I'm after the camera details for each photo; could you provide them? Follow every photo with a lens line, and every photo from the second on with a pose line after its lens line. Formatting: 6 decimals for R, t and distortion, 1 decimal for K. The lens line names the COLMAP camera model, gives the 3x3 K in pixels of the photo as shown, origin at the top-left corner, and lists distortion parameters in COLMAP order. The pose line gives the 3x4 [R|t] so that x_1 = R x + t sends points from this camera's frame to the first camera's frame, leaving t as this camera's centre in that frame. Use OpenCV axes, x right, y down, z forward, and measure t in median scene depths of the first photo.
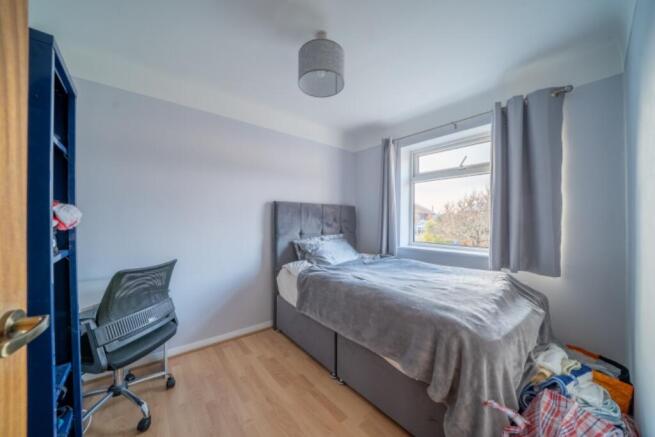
lens RADIAL K [[248.6, 0, 329.3], [0, 248.6, 219.2], [0, 0, 1]] dist [-0.003172, -0.000220]
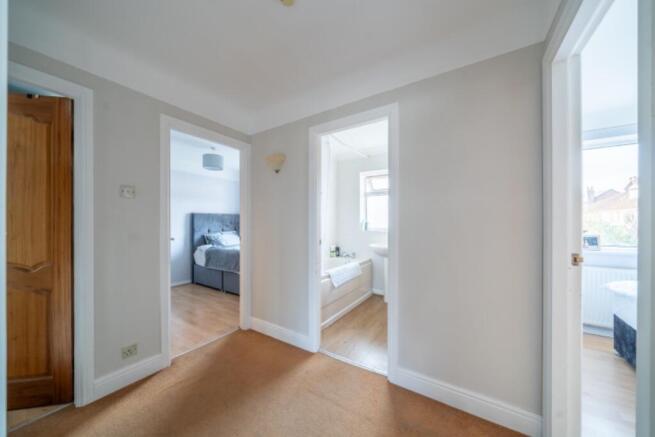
lens RADIAL K [[226.9, 0, 325.2], [0, 226.9, 220.0], [0, 0, 1]] dist [-0.007255, -0.000191]
pose [[0.951456, -0.009876, 0.307627, 0.195081], [0.013820, 0.999848, -0.010646, 0.010062], [-0.307475, 0.014381, 0.951447, -0.869478]]
